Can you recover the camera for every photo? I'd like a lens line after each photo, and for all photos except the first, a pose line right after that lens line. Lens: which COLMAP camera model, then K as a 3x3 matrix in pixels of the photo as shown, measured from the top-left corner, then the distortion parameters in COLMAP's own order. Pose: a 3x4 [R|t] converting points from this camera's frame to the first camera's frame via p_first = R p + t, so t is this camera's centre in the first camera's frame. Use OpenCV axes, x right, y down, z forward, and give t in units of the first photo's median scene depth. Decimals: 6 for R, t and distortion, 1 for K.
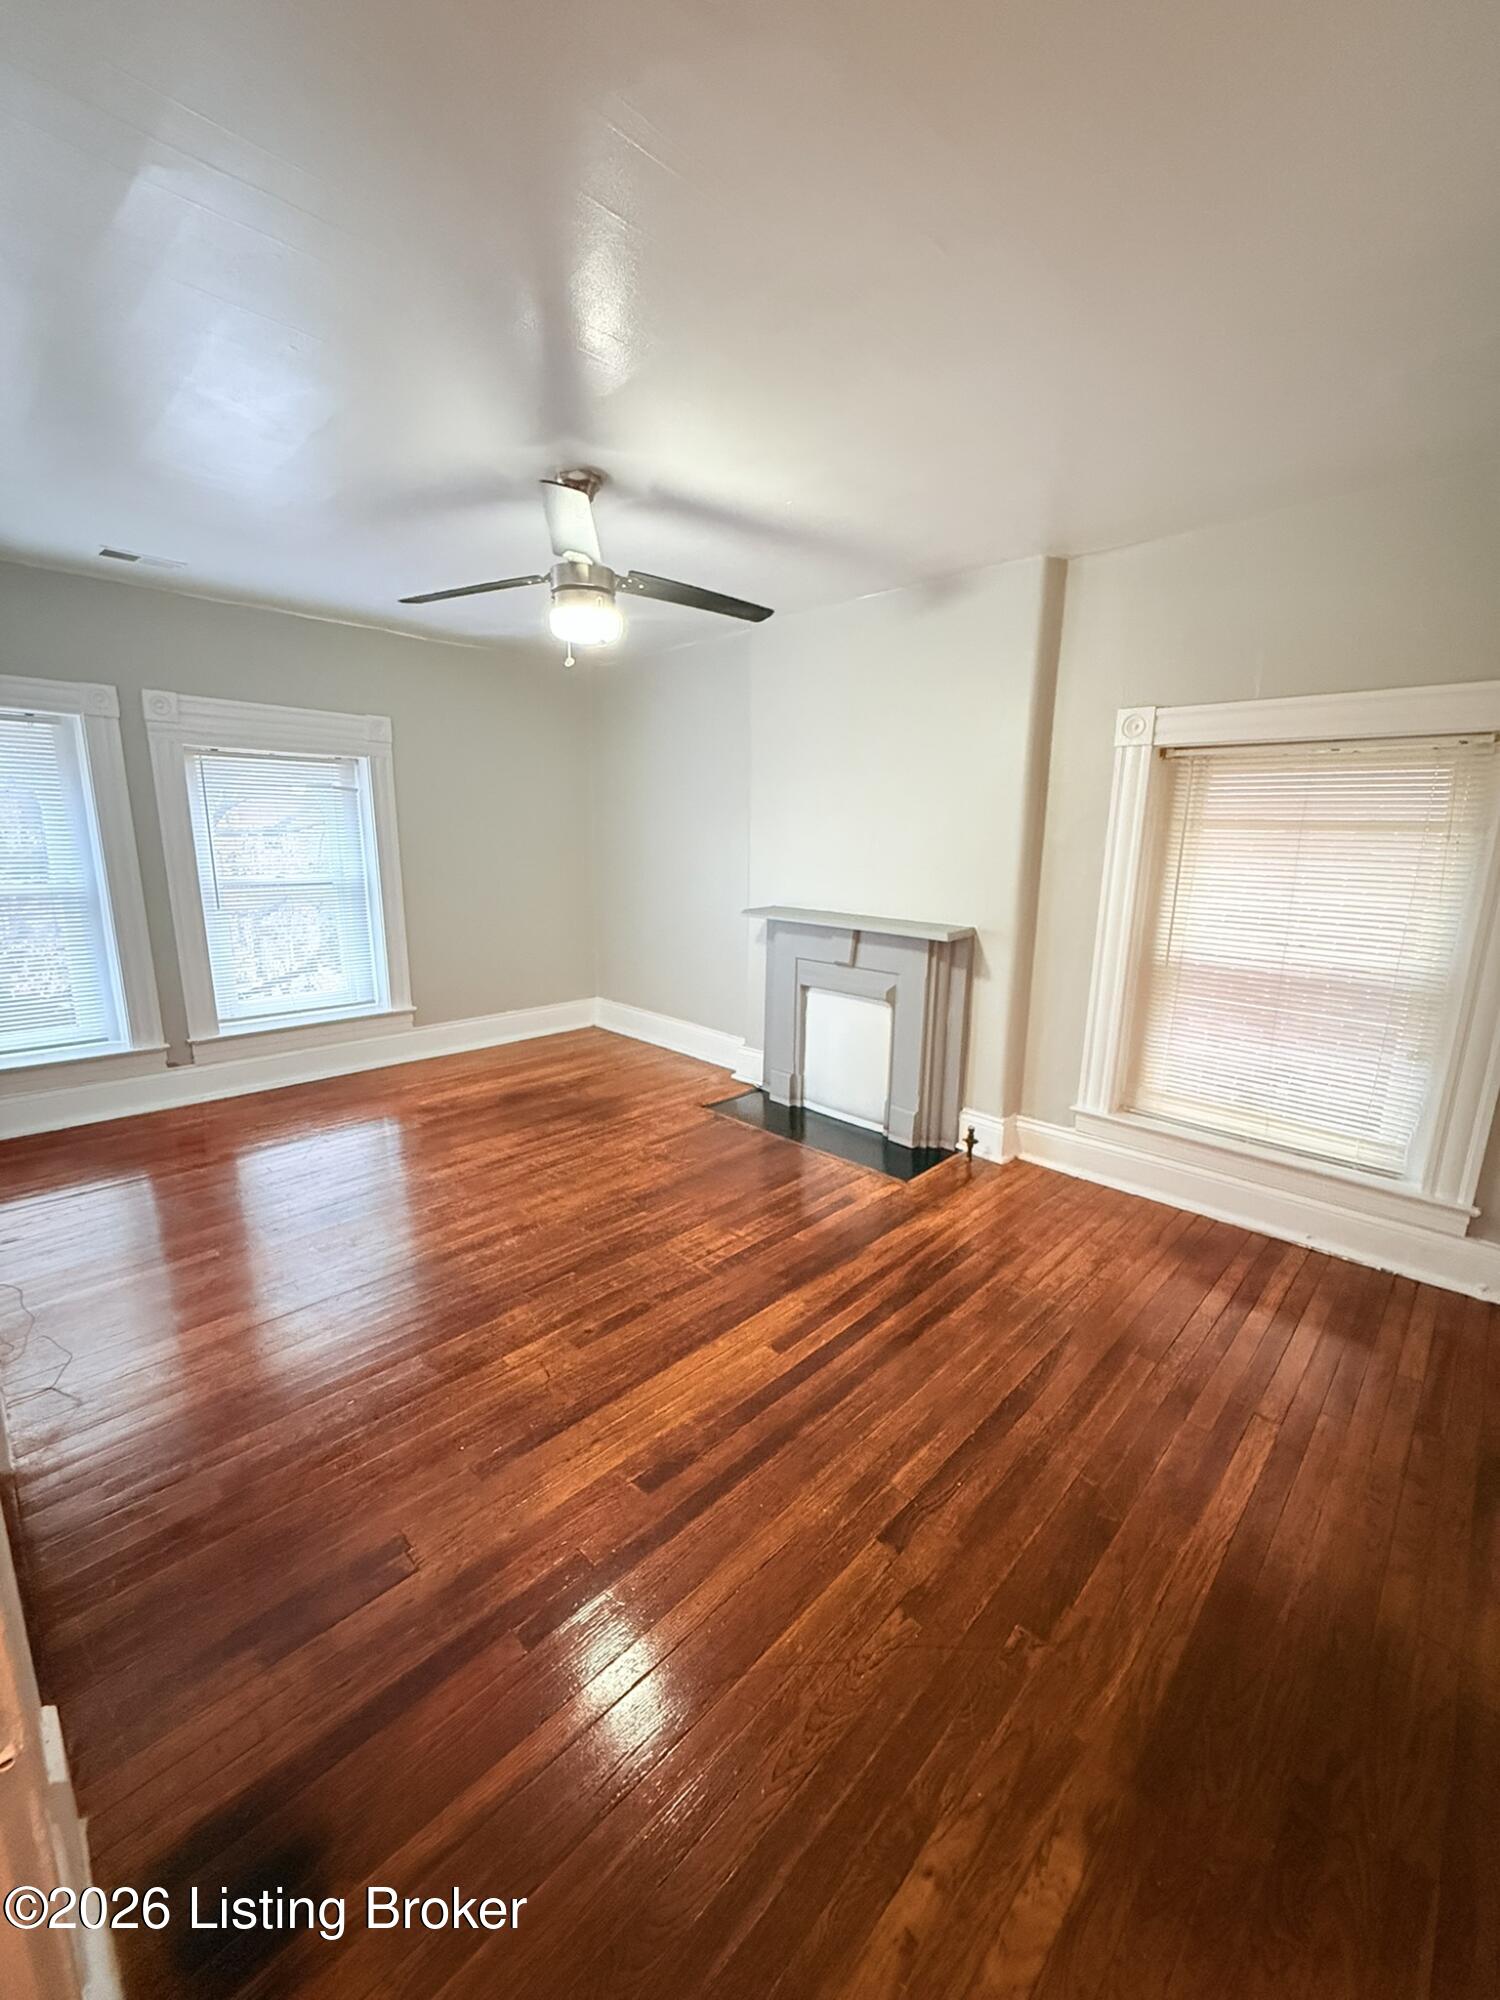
lens RADIAL K [[799.8, 0, 751.0], [0, 799.8, 998.1], [0, 0, 1]] dist [0.001279, -0.000047]
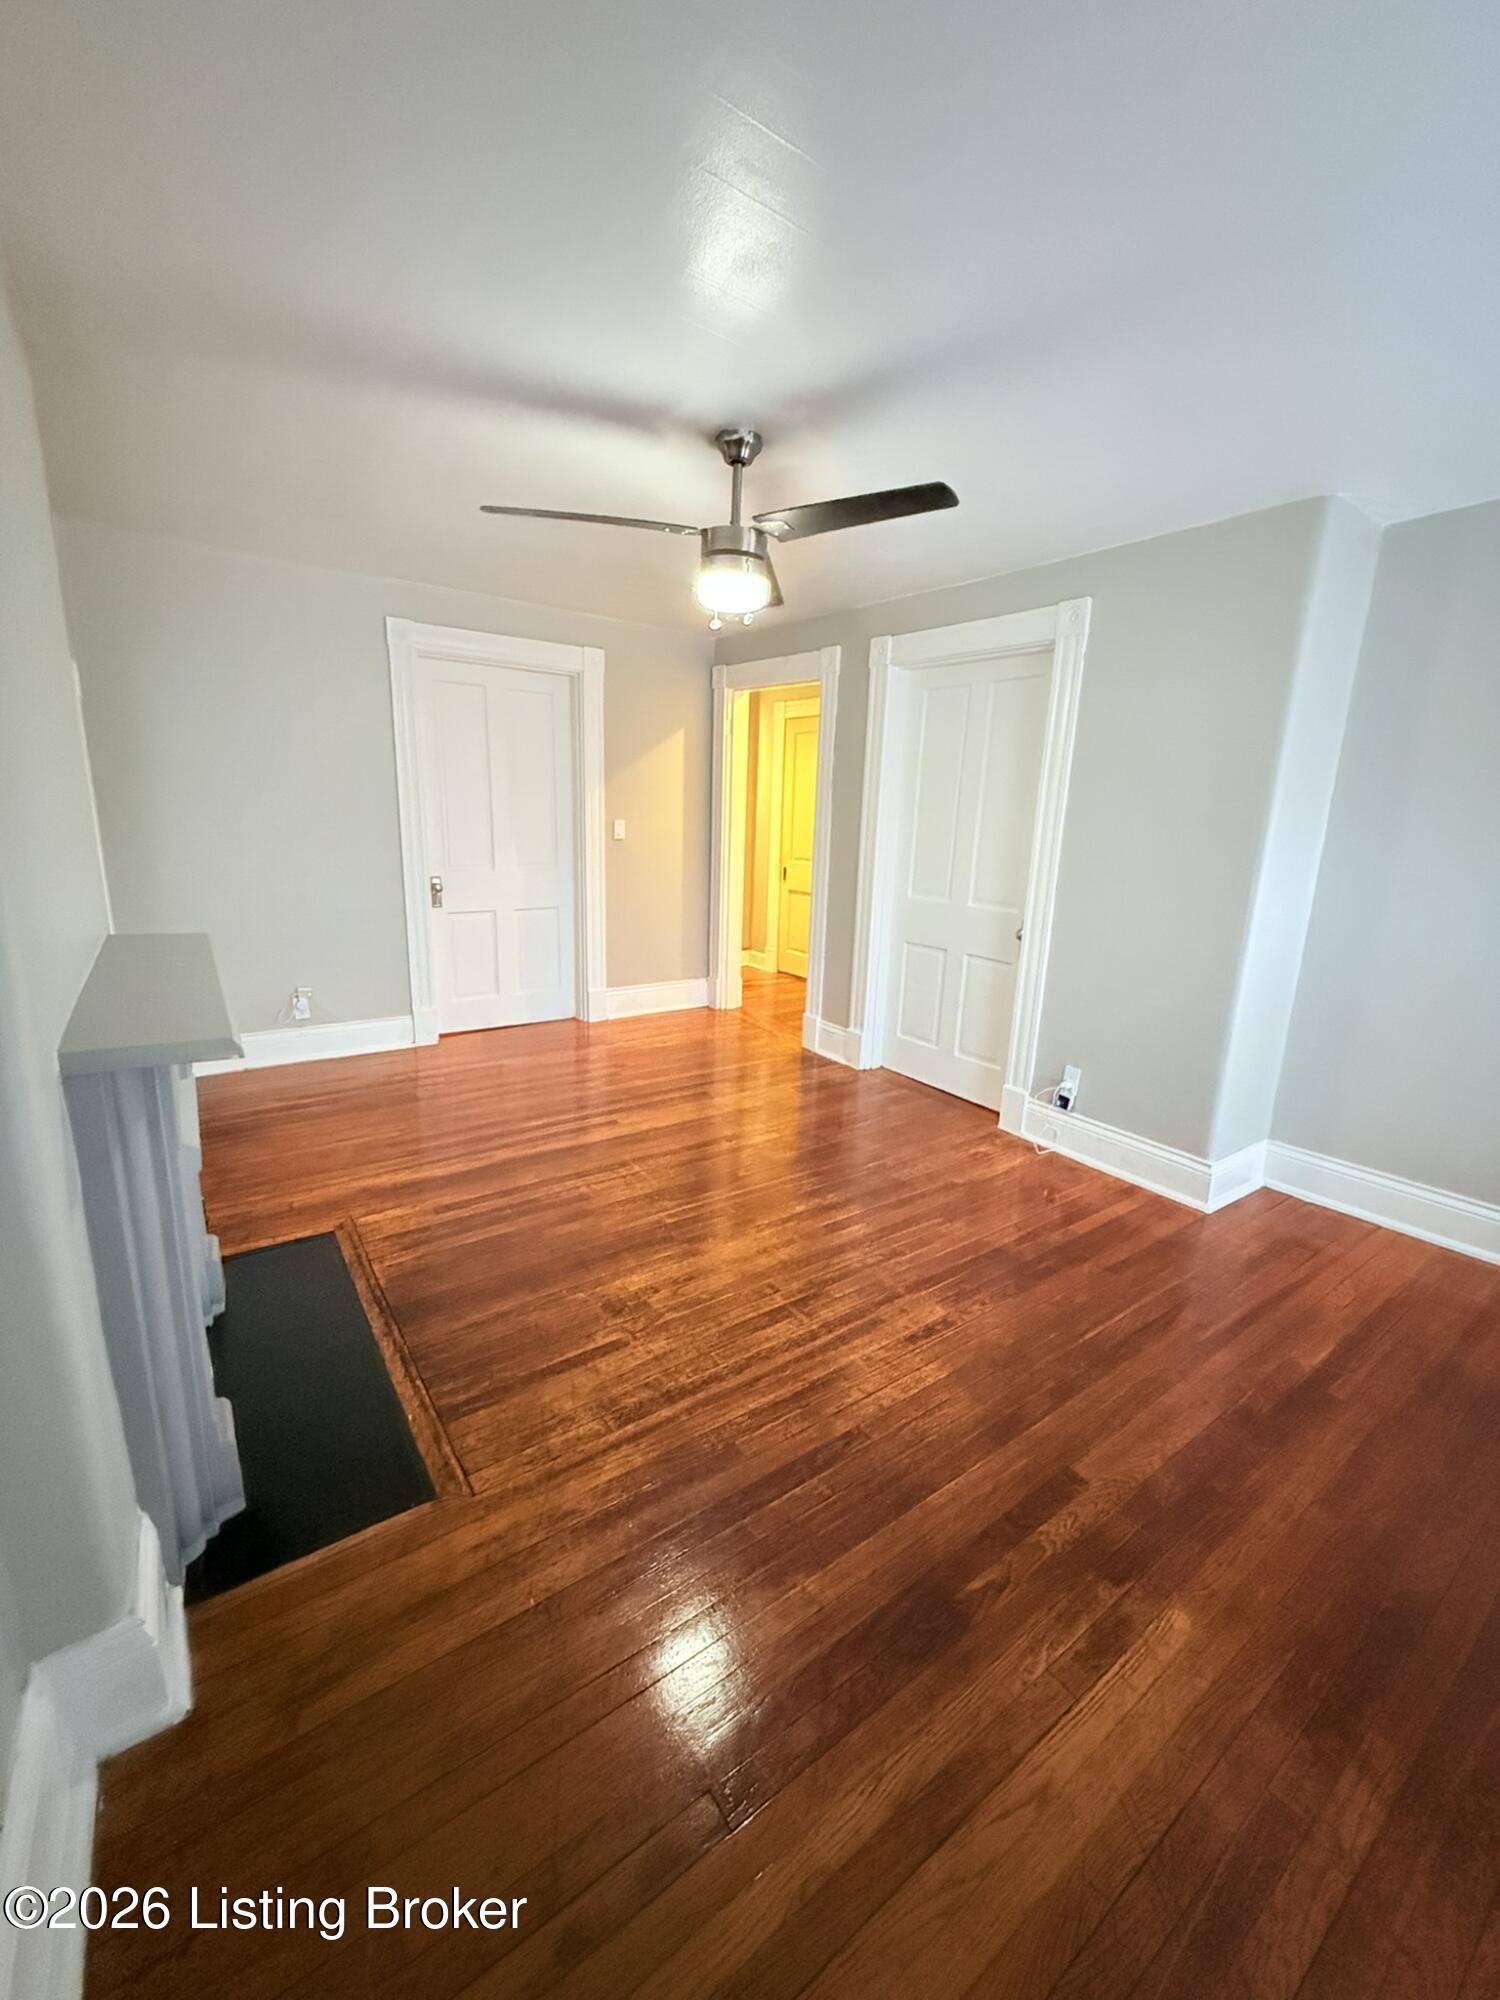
lens RADIAL K [[799.8, 0, 748.4], [0, 799.8, 999.3], [0, 0, 1]] dist [0.001279, -0.000047]
pose [[-0.982155, -0.094884, 0.162387, -0.313416], [-0.017866, 0.906576, 0.421664, -0.318488], [-0.187225, 0.411238, -0.892093, 1.516192]]
